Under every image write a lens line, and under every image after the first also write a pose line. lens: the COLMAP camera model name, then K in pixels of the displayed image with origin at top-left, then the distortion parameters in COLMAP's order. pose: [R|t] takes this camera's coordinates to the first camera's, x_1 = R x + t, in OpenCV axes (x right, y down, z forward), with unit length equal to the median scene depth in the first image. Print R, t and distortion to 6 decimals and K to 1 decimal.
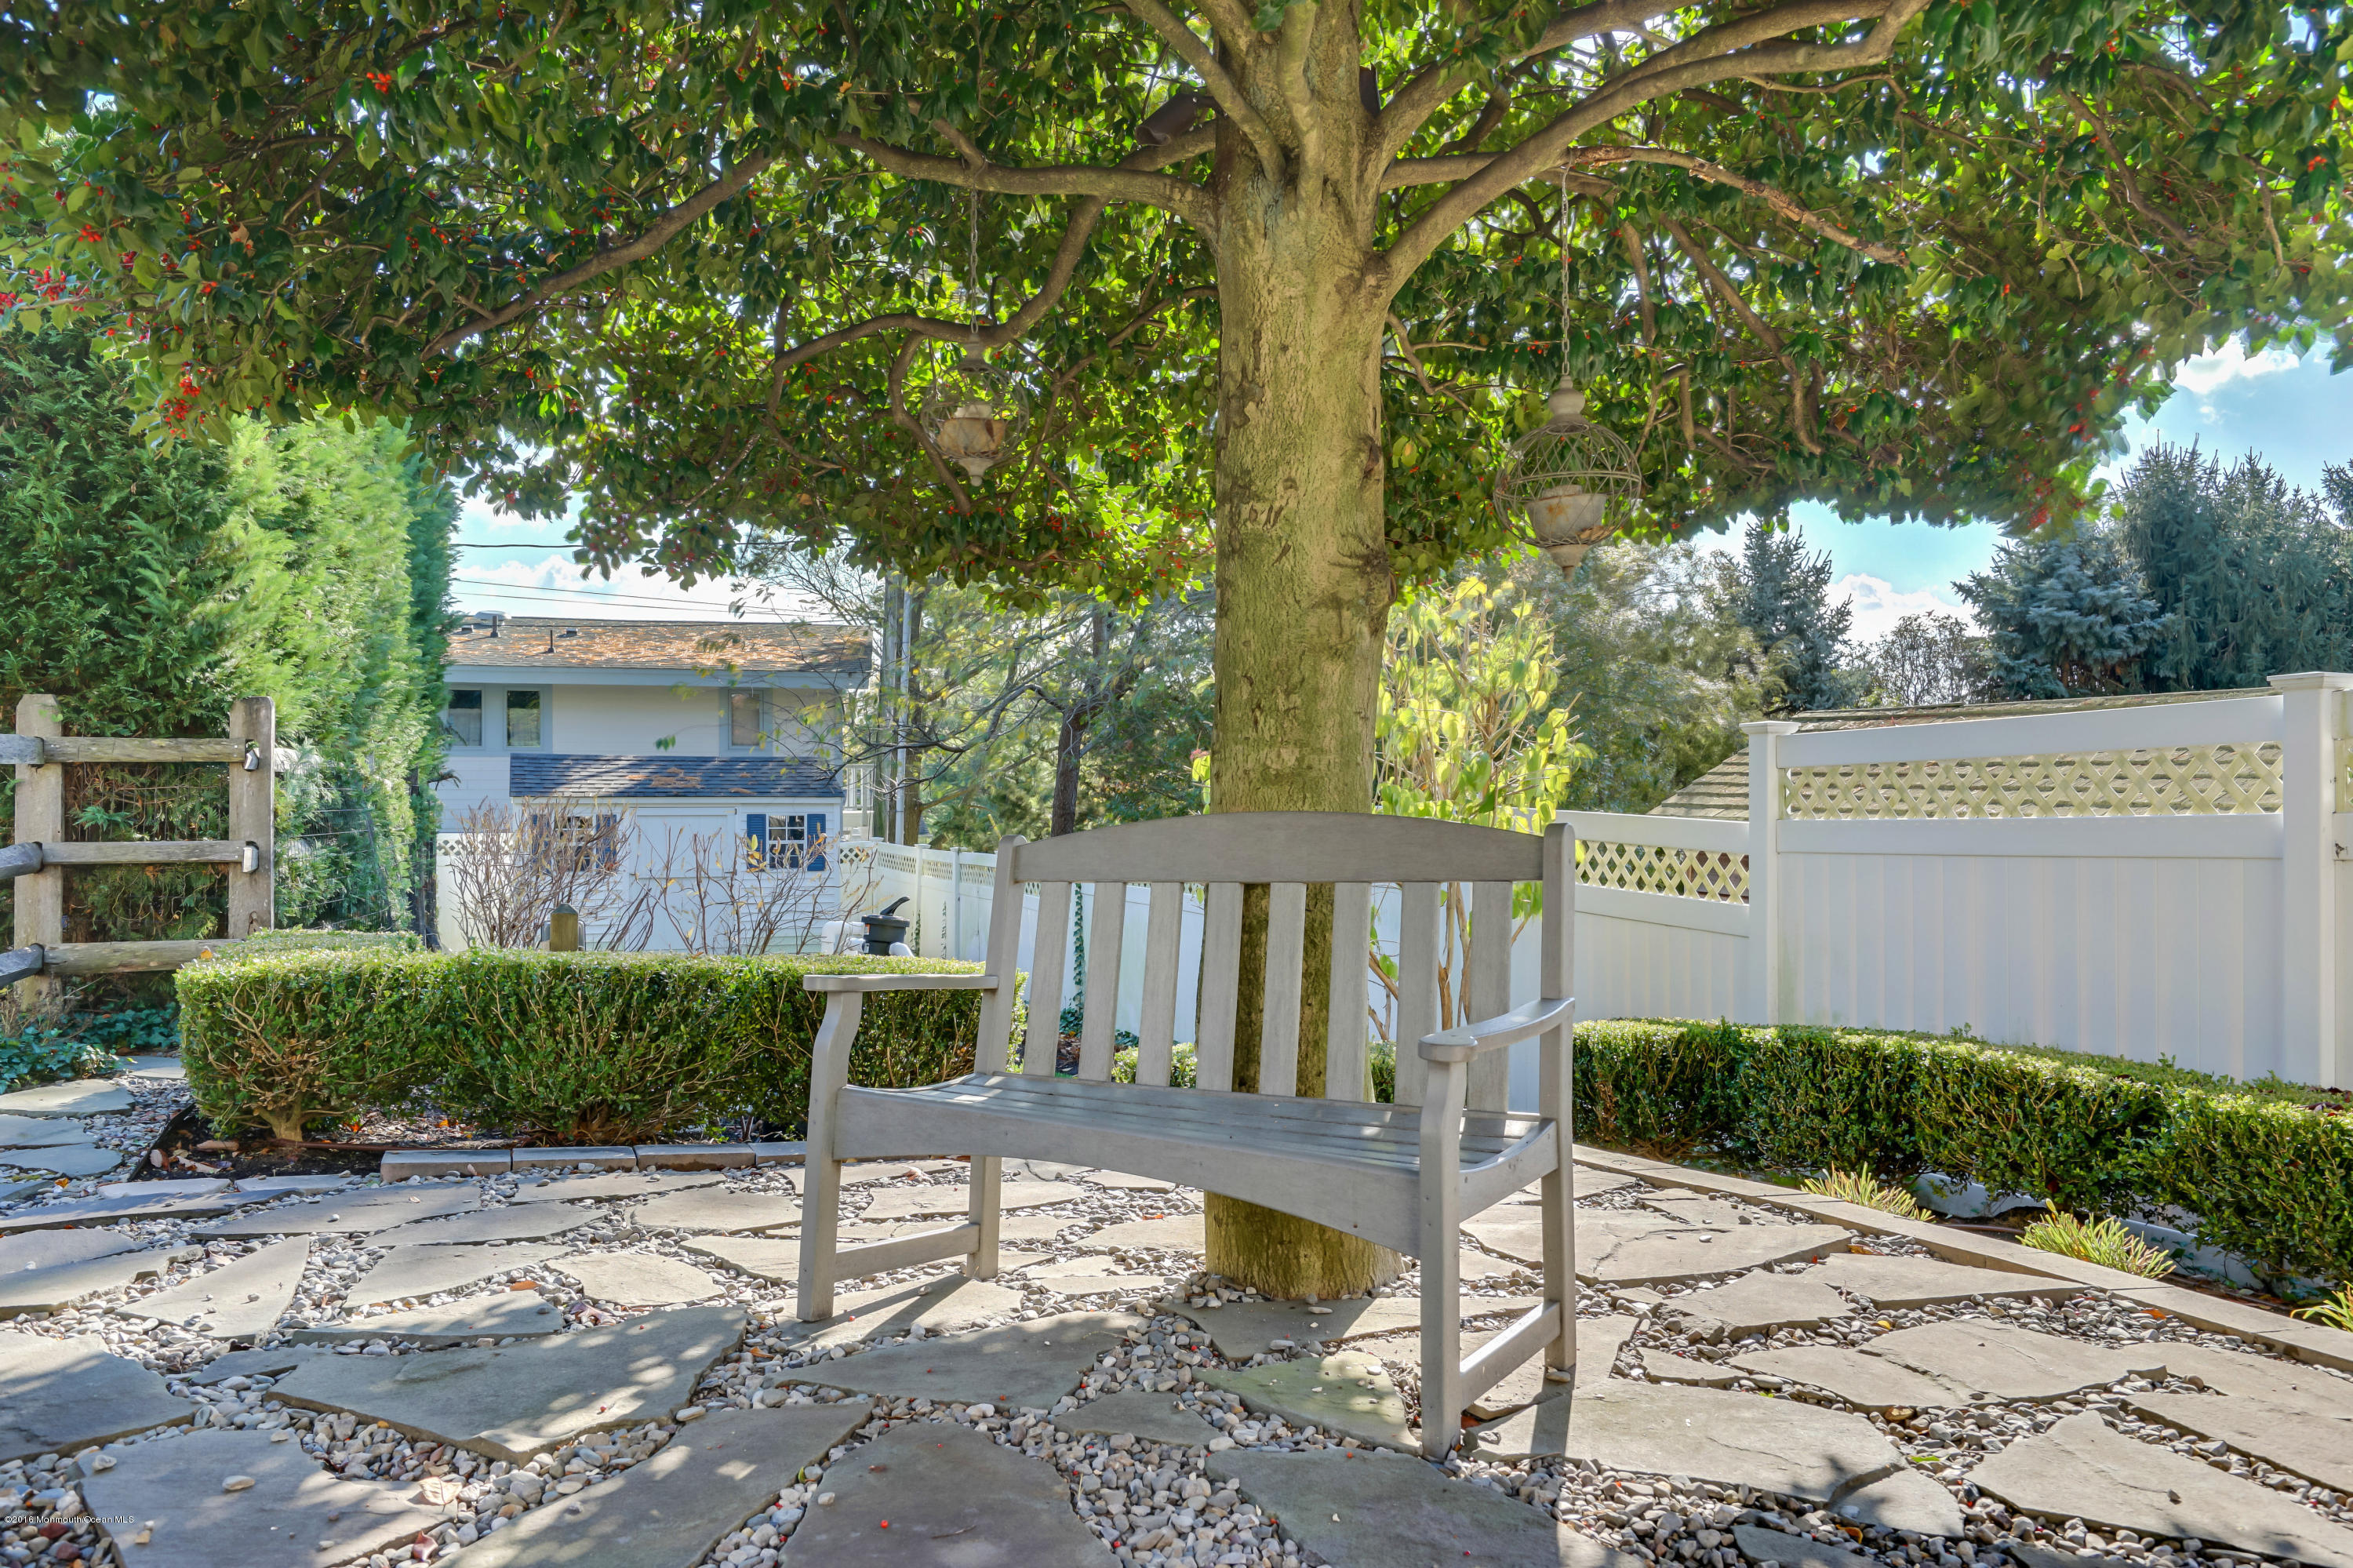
lens RADIAL K [[1767.8, 0, 1177.6], [0, 1767.8, 782.7], [0, 0, 1]] dist [-0.006785, 0.012747]
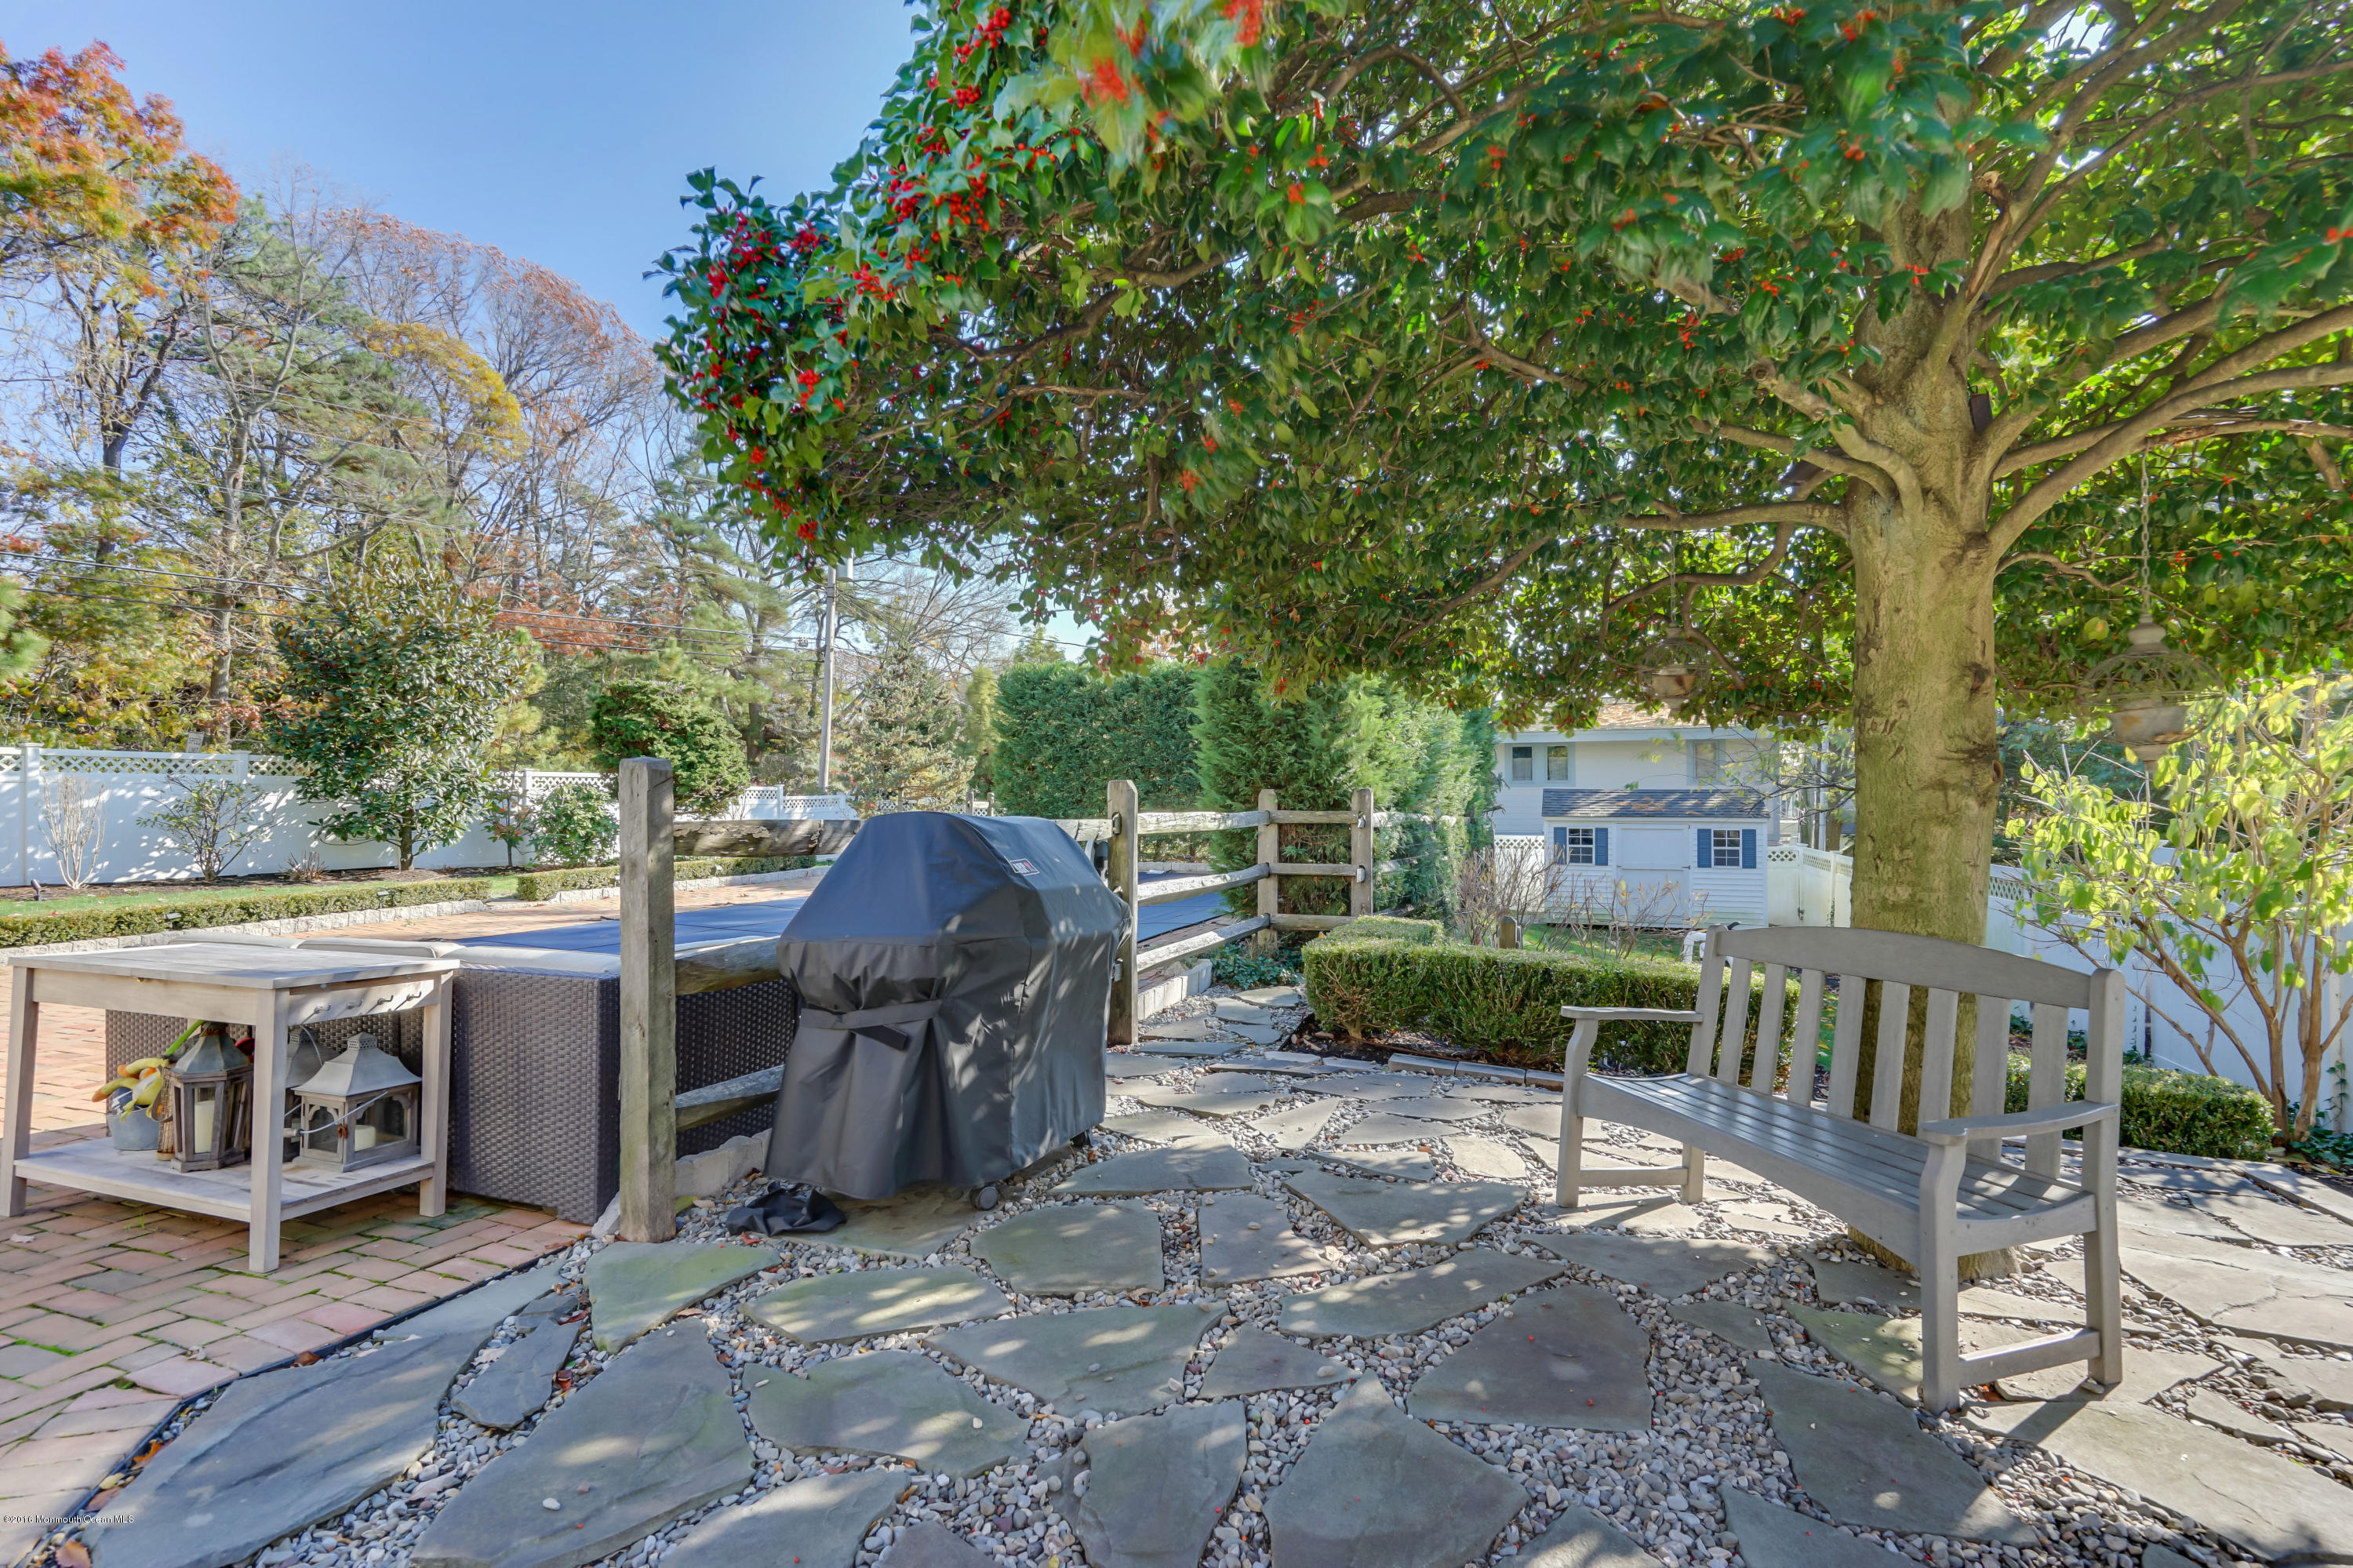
lens RADIAL K [[1133.0, 0, 1172.7], [0, 1133.0, 777.8], [0, 0, 1]] dist [0.006526, 0.000589]
pose [[0.758206, -0.006388, -0.651984, 0.223569], [0.004163, 0.999979, -0.004956, -0.109966], [0.652002, 0.001044, 0.758216, -0.097362]]
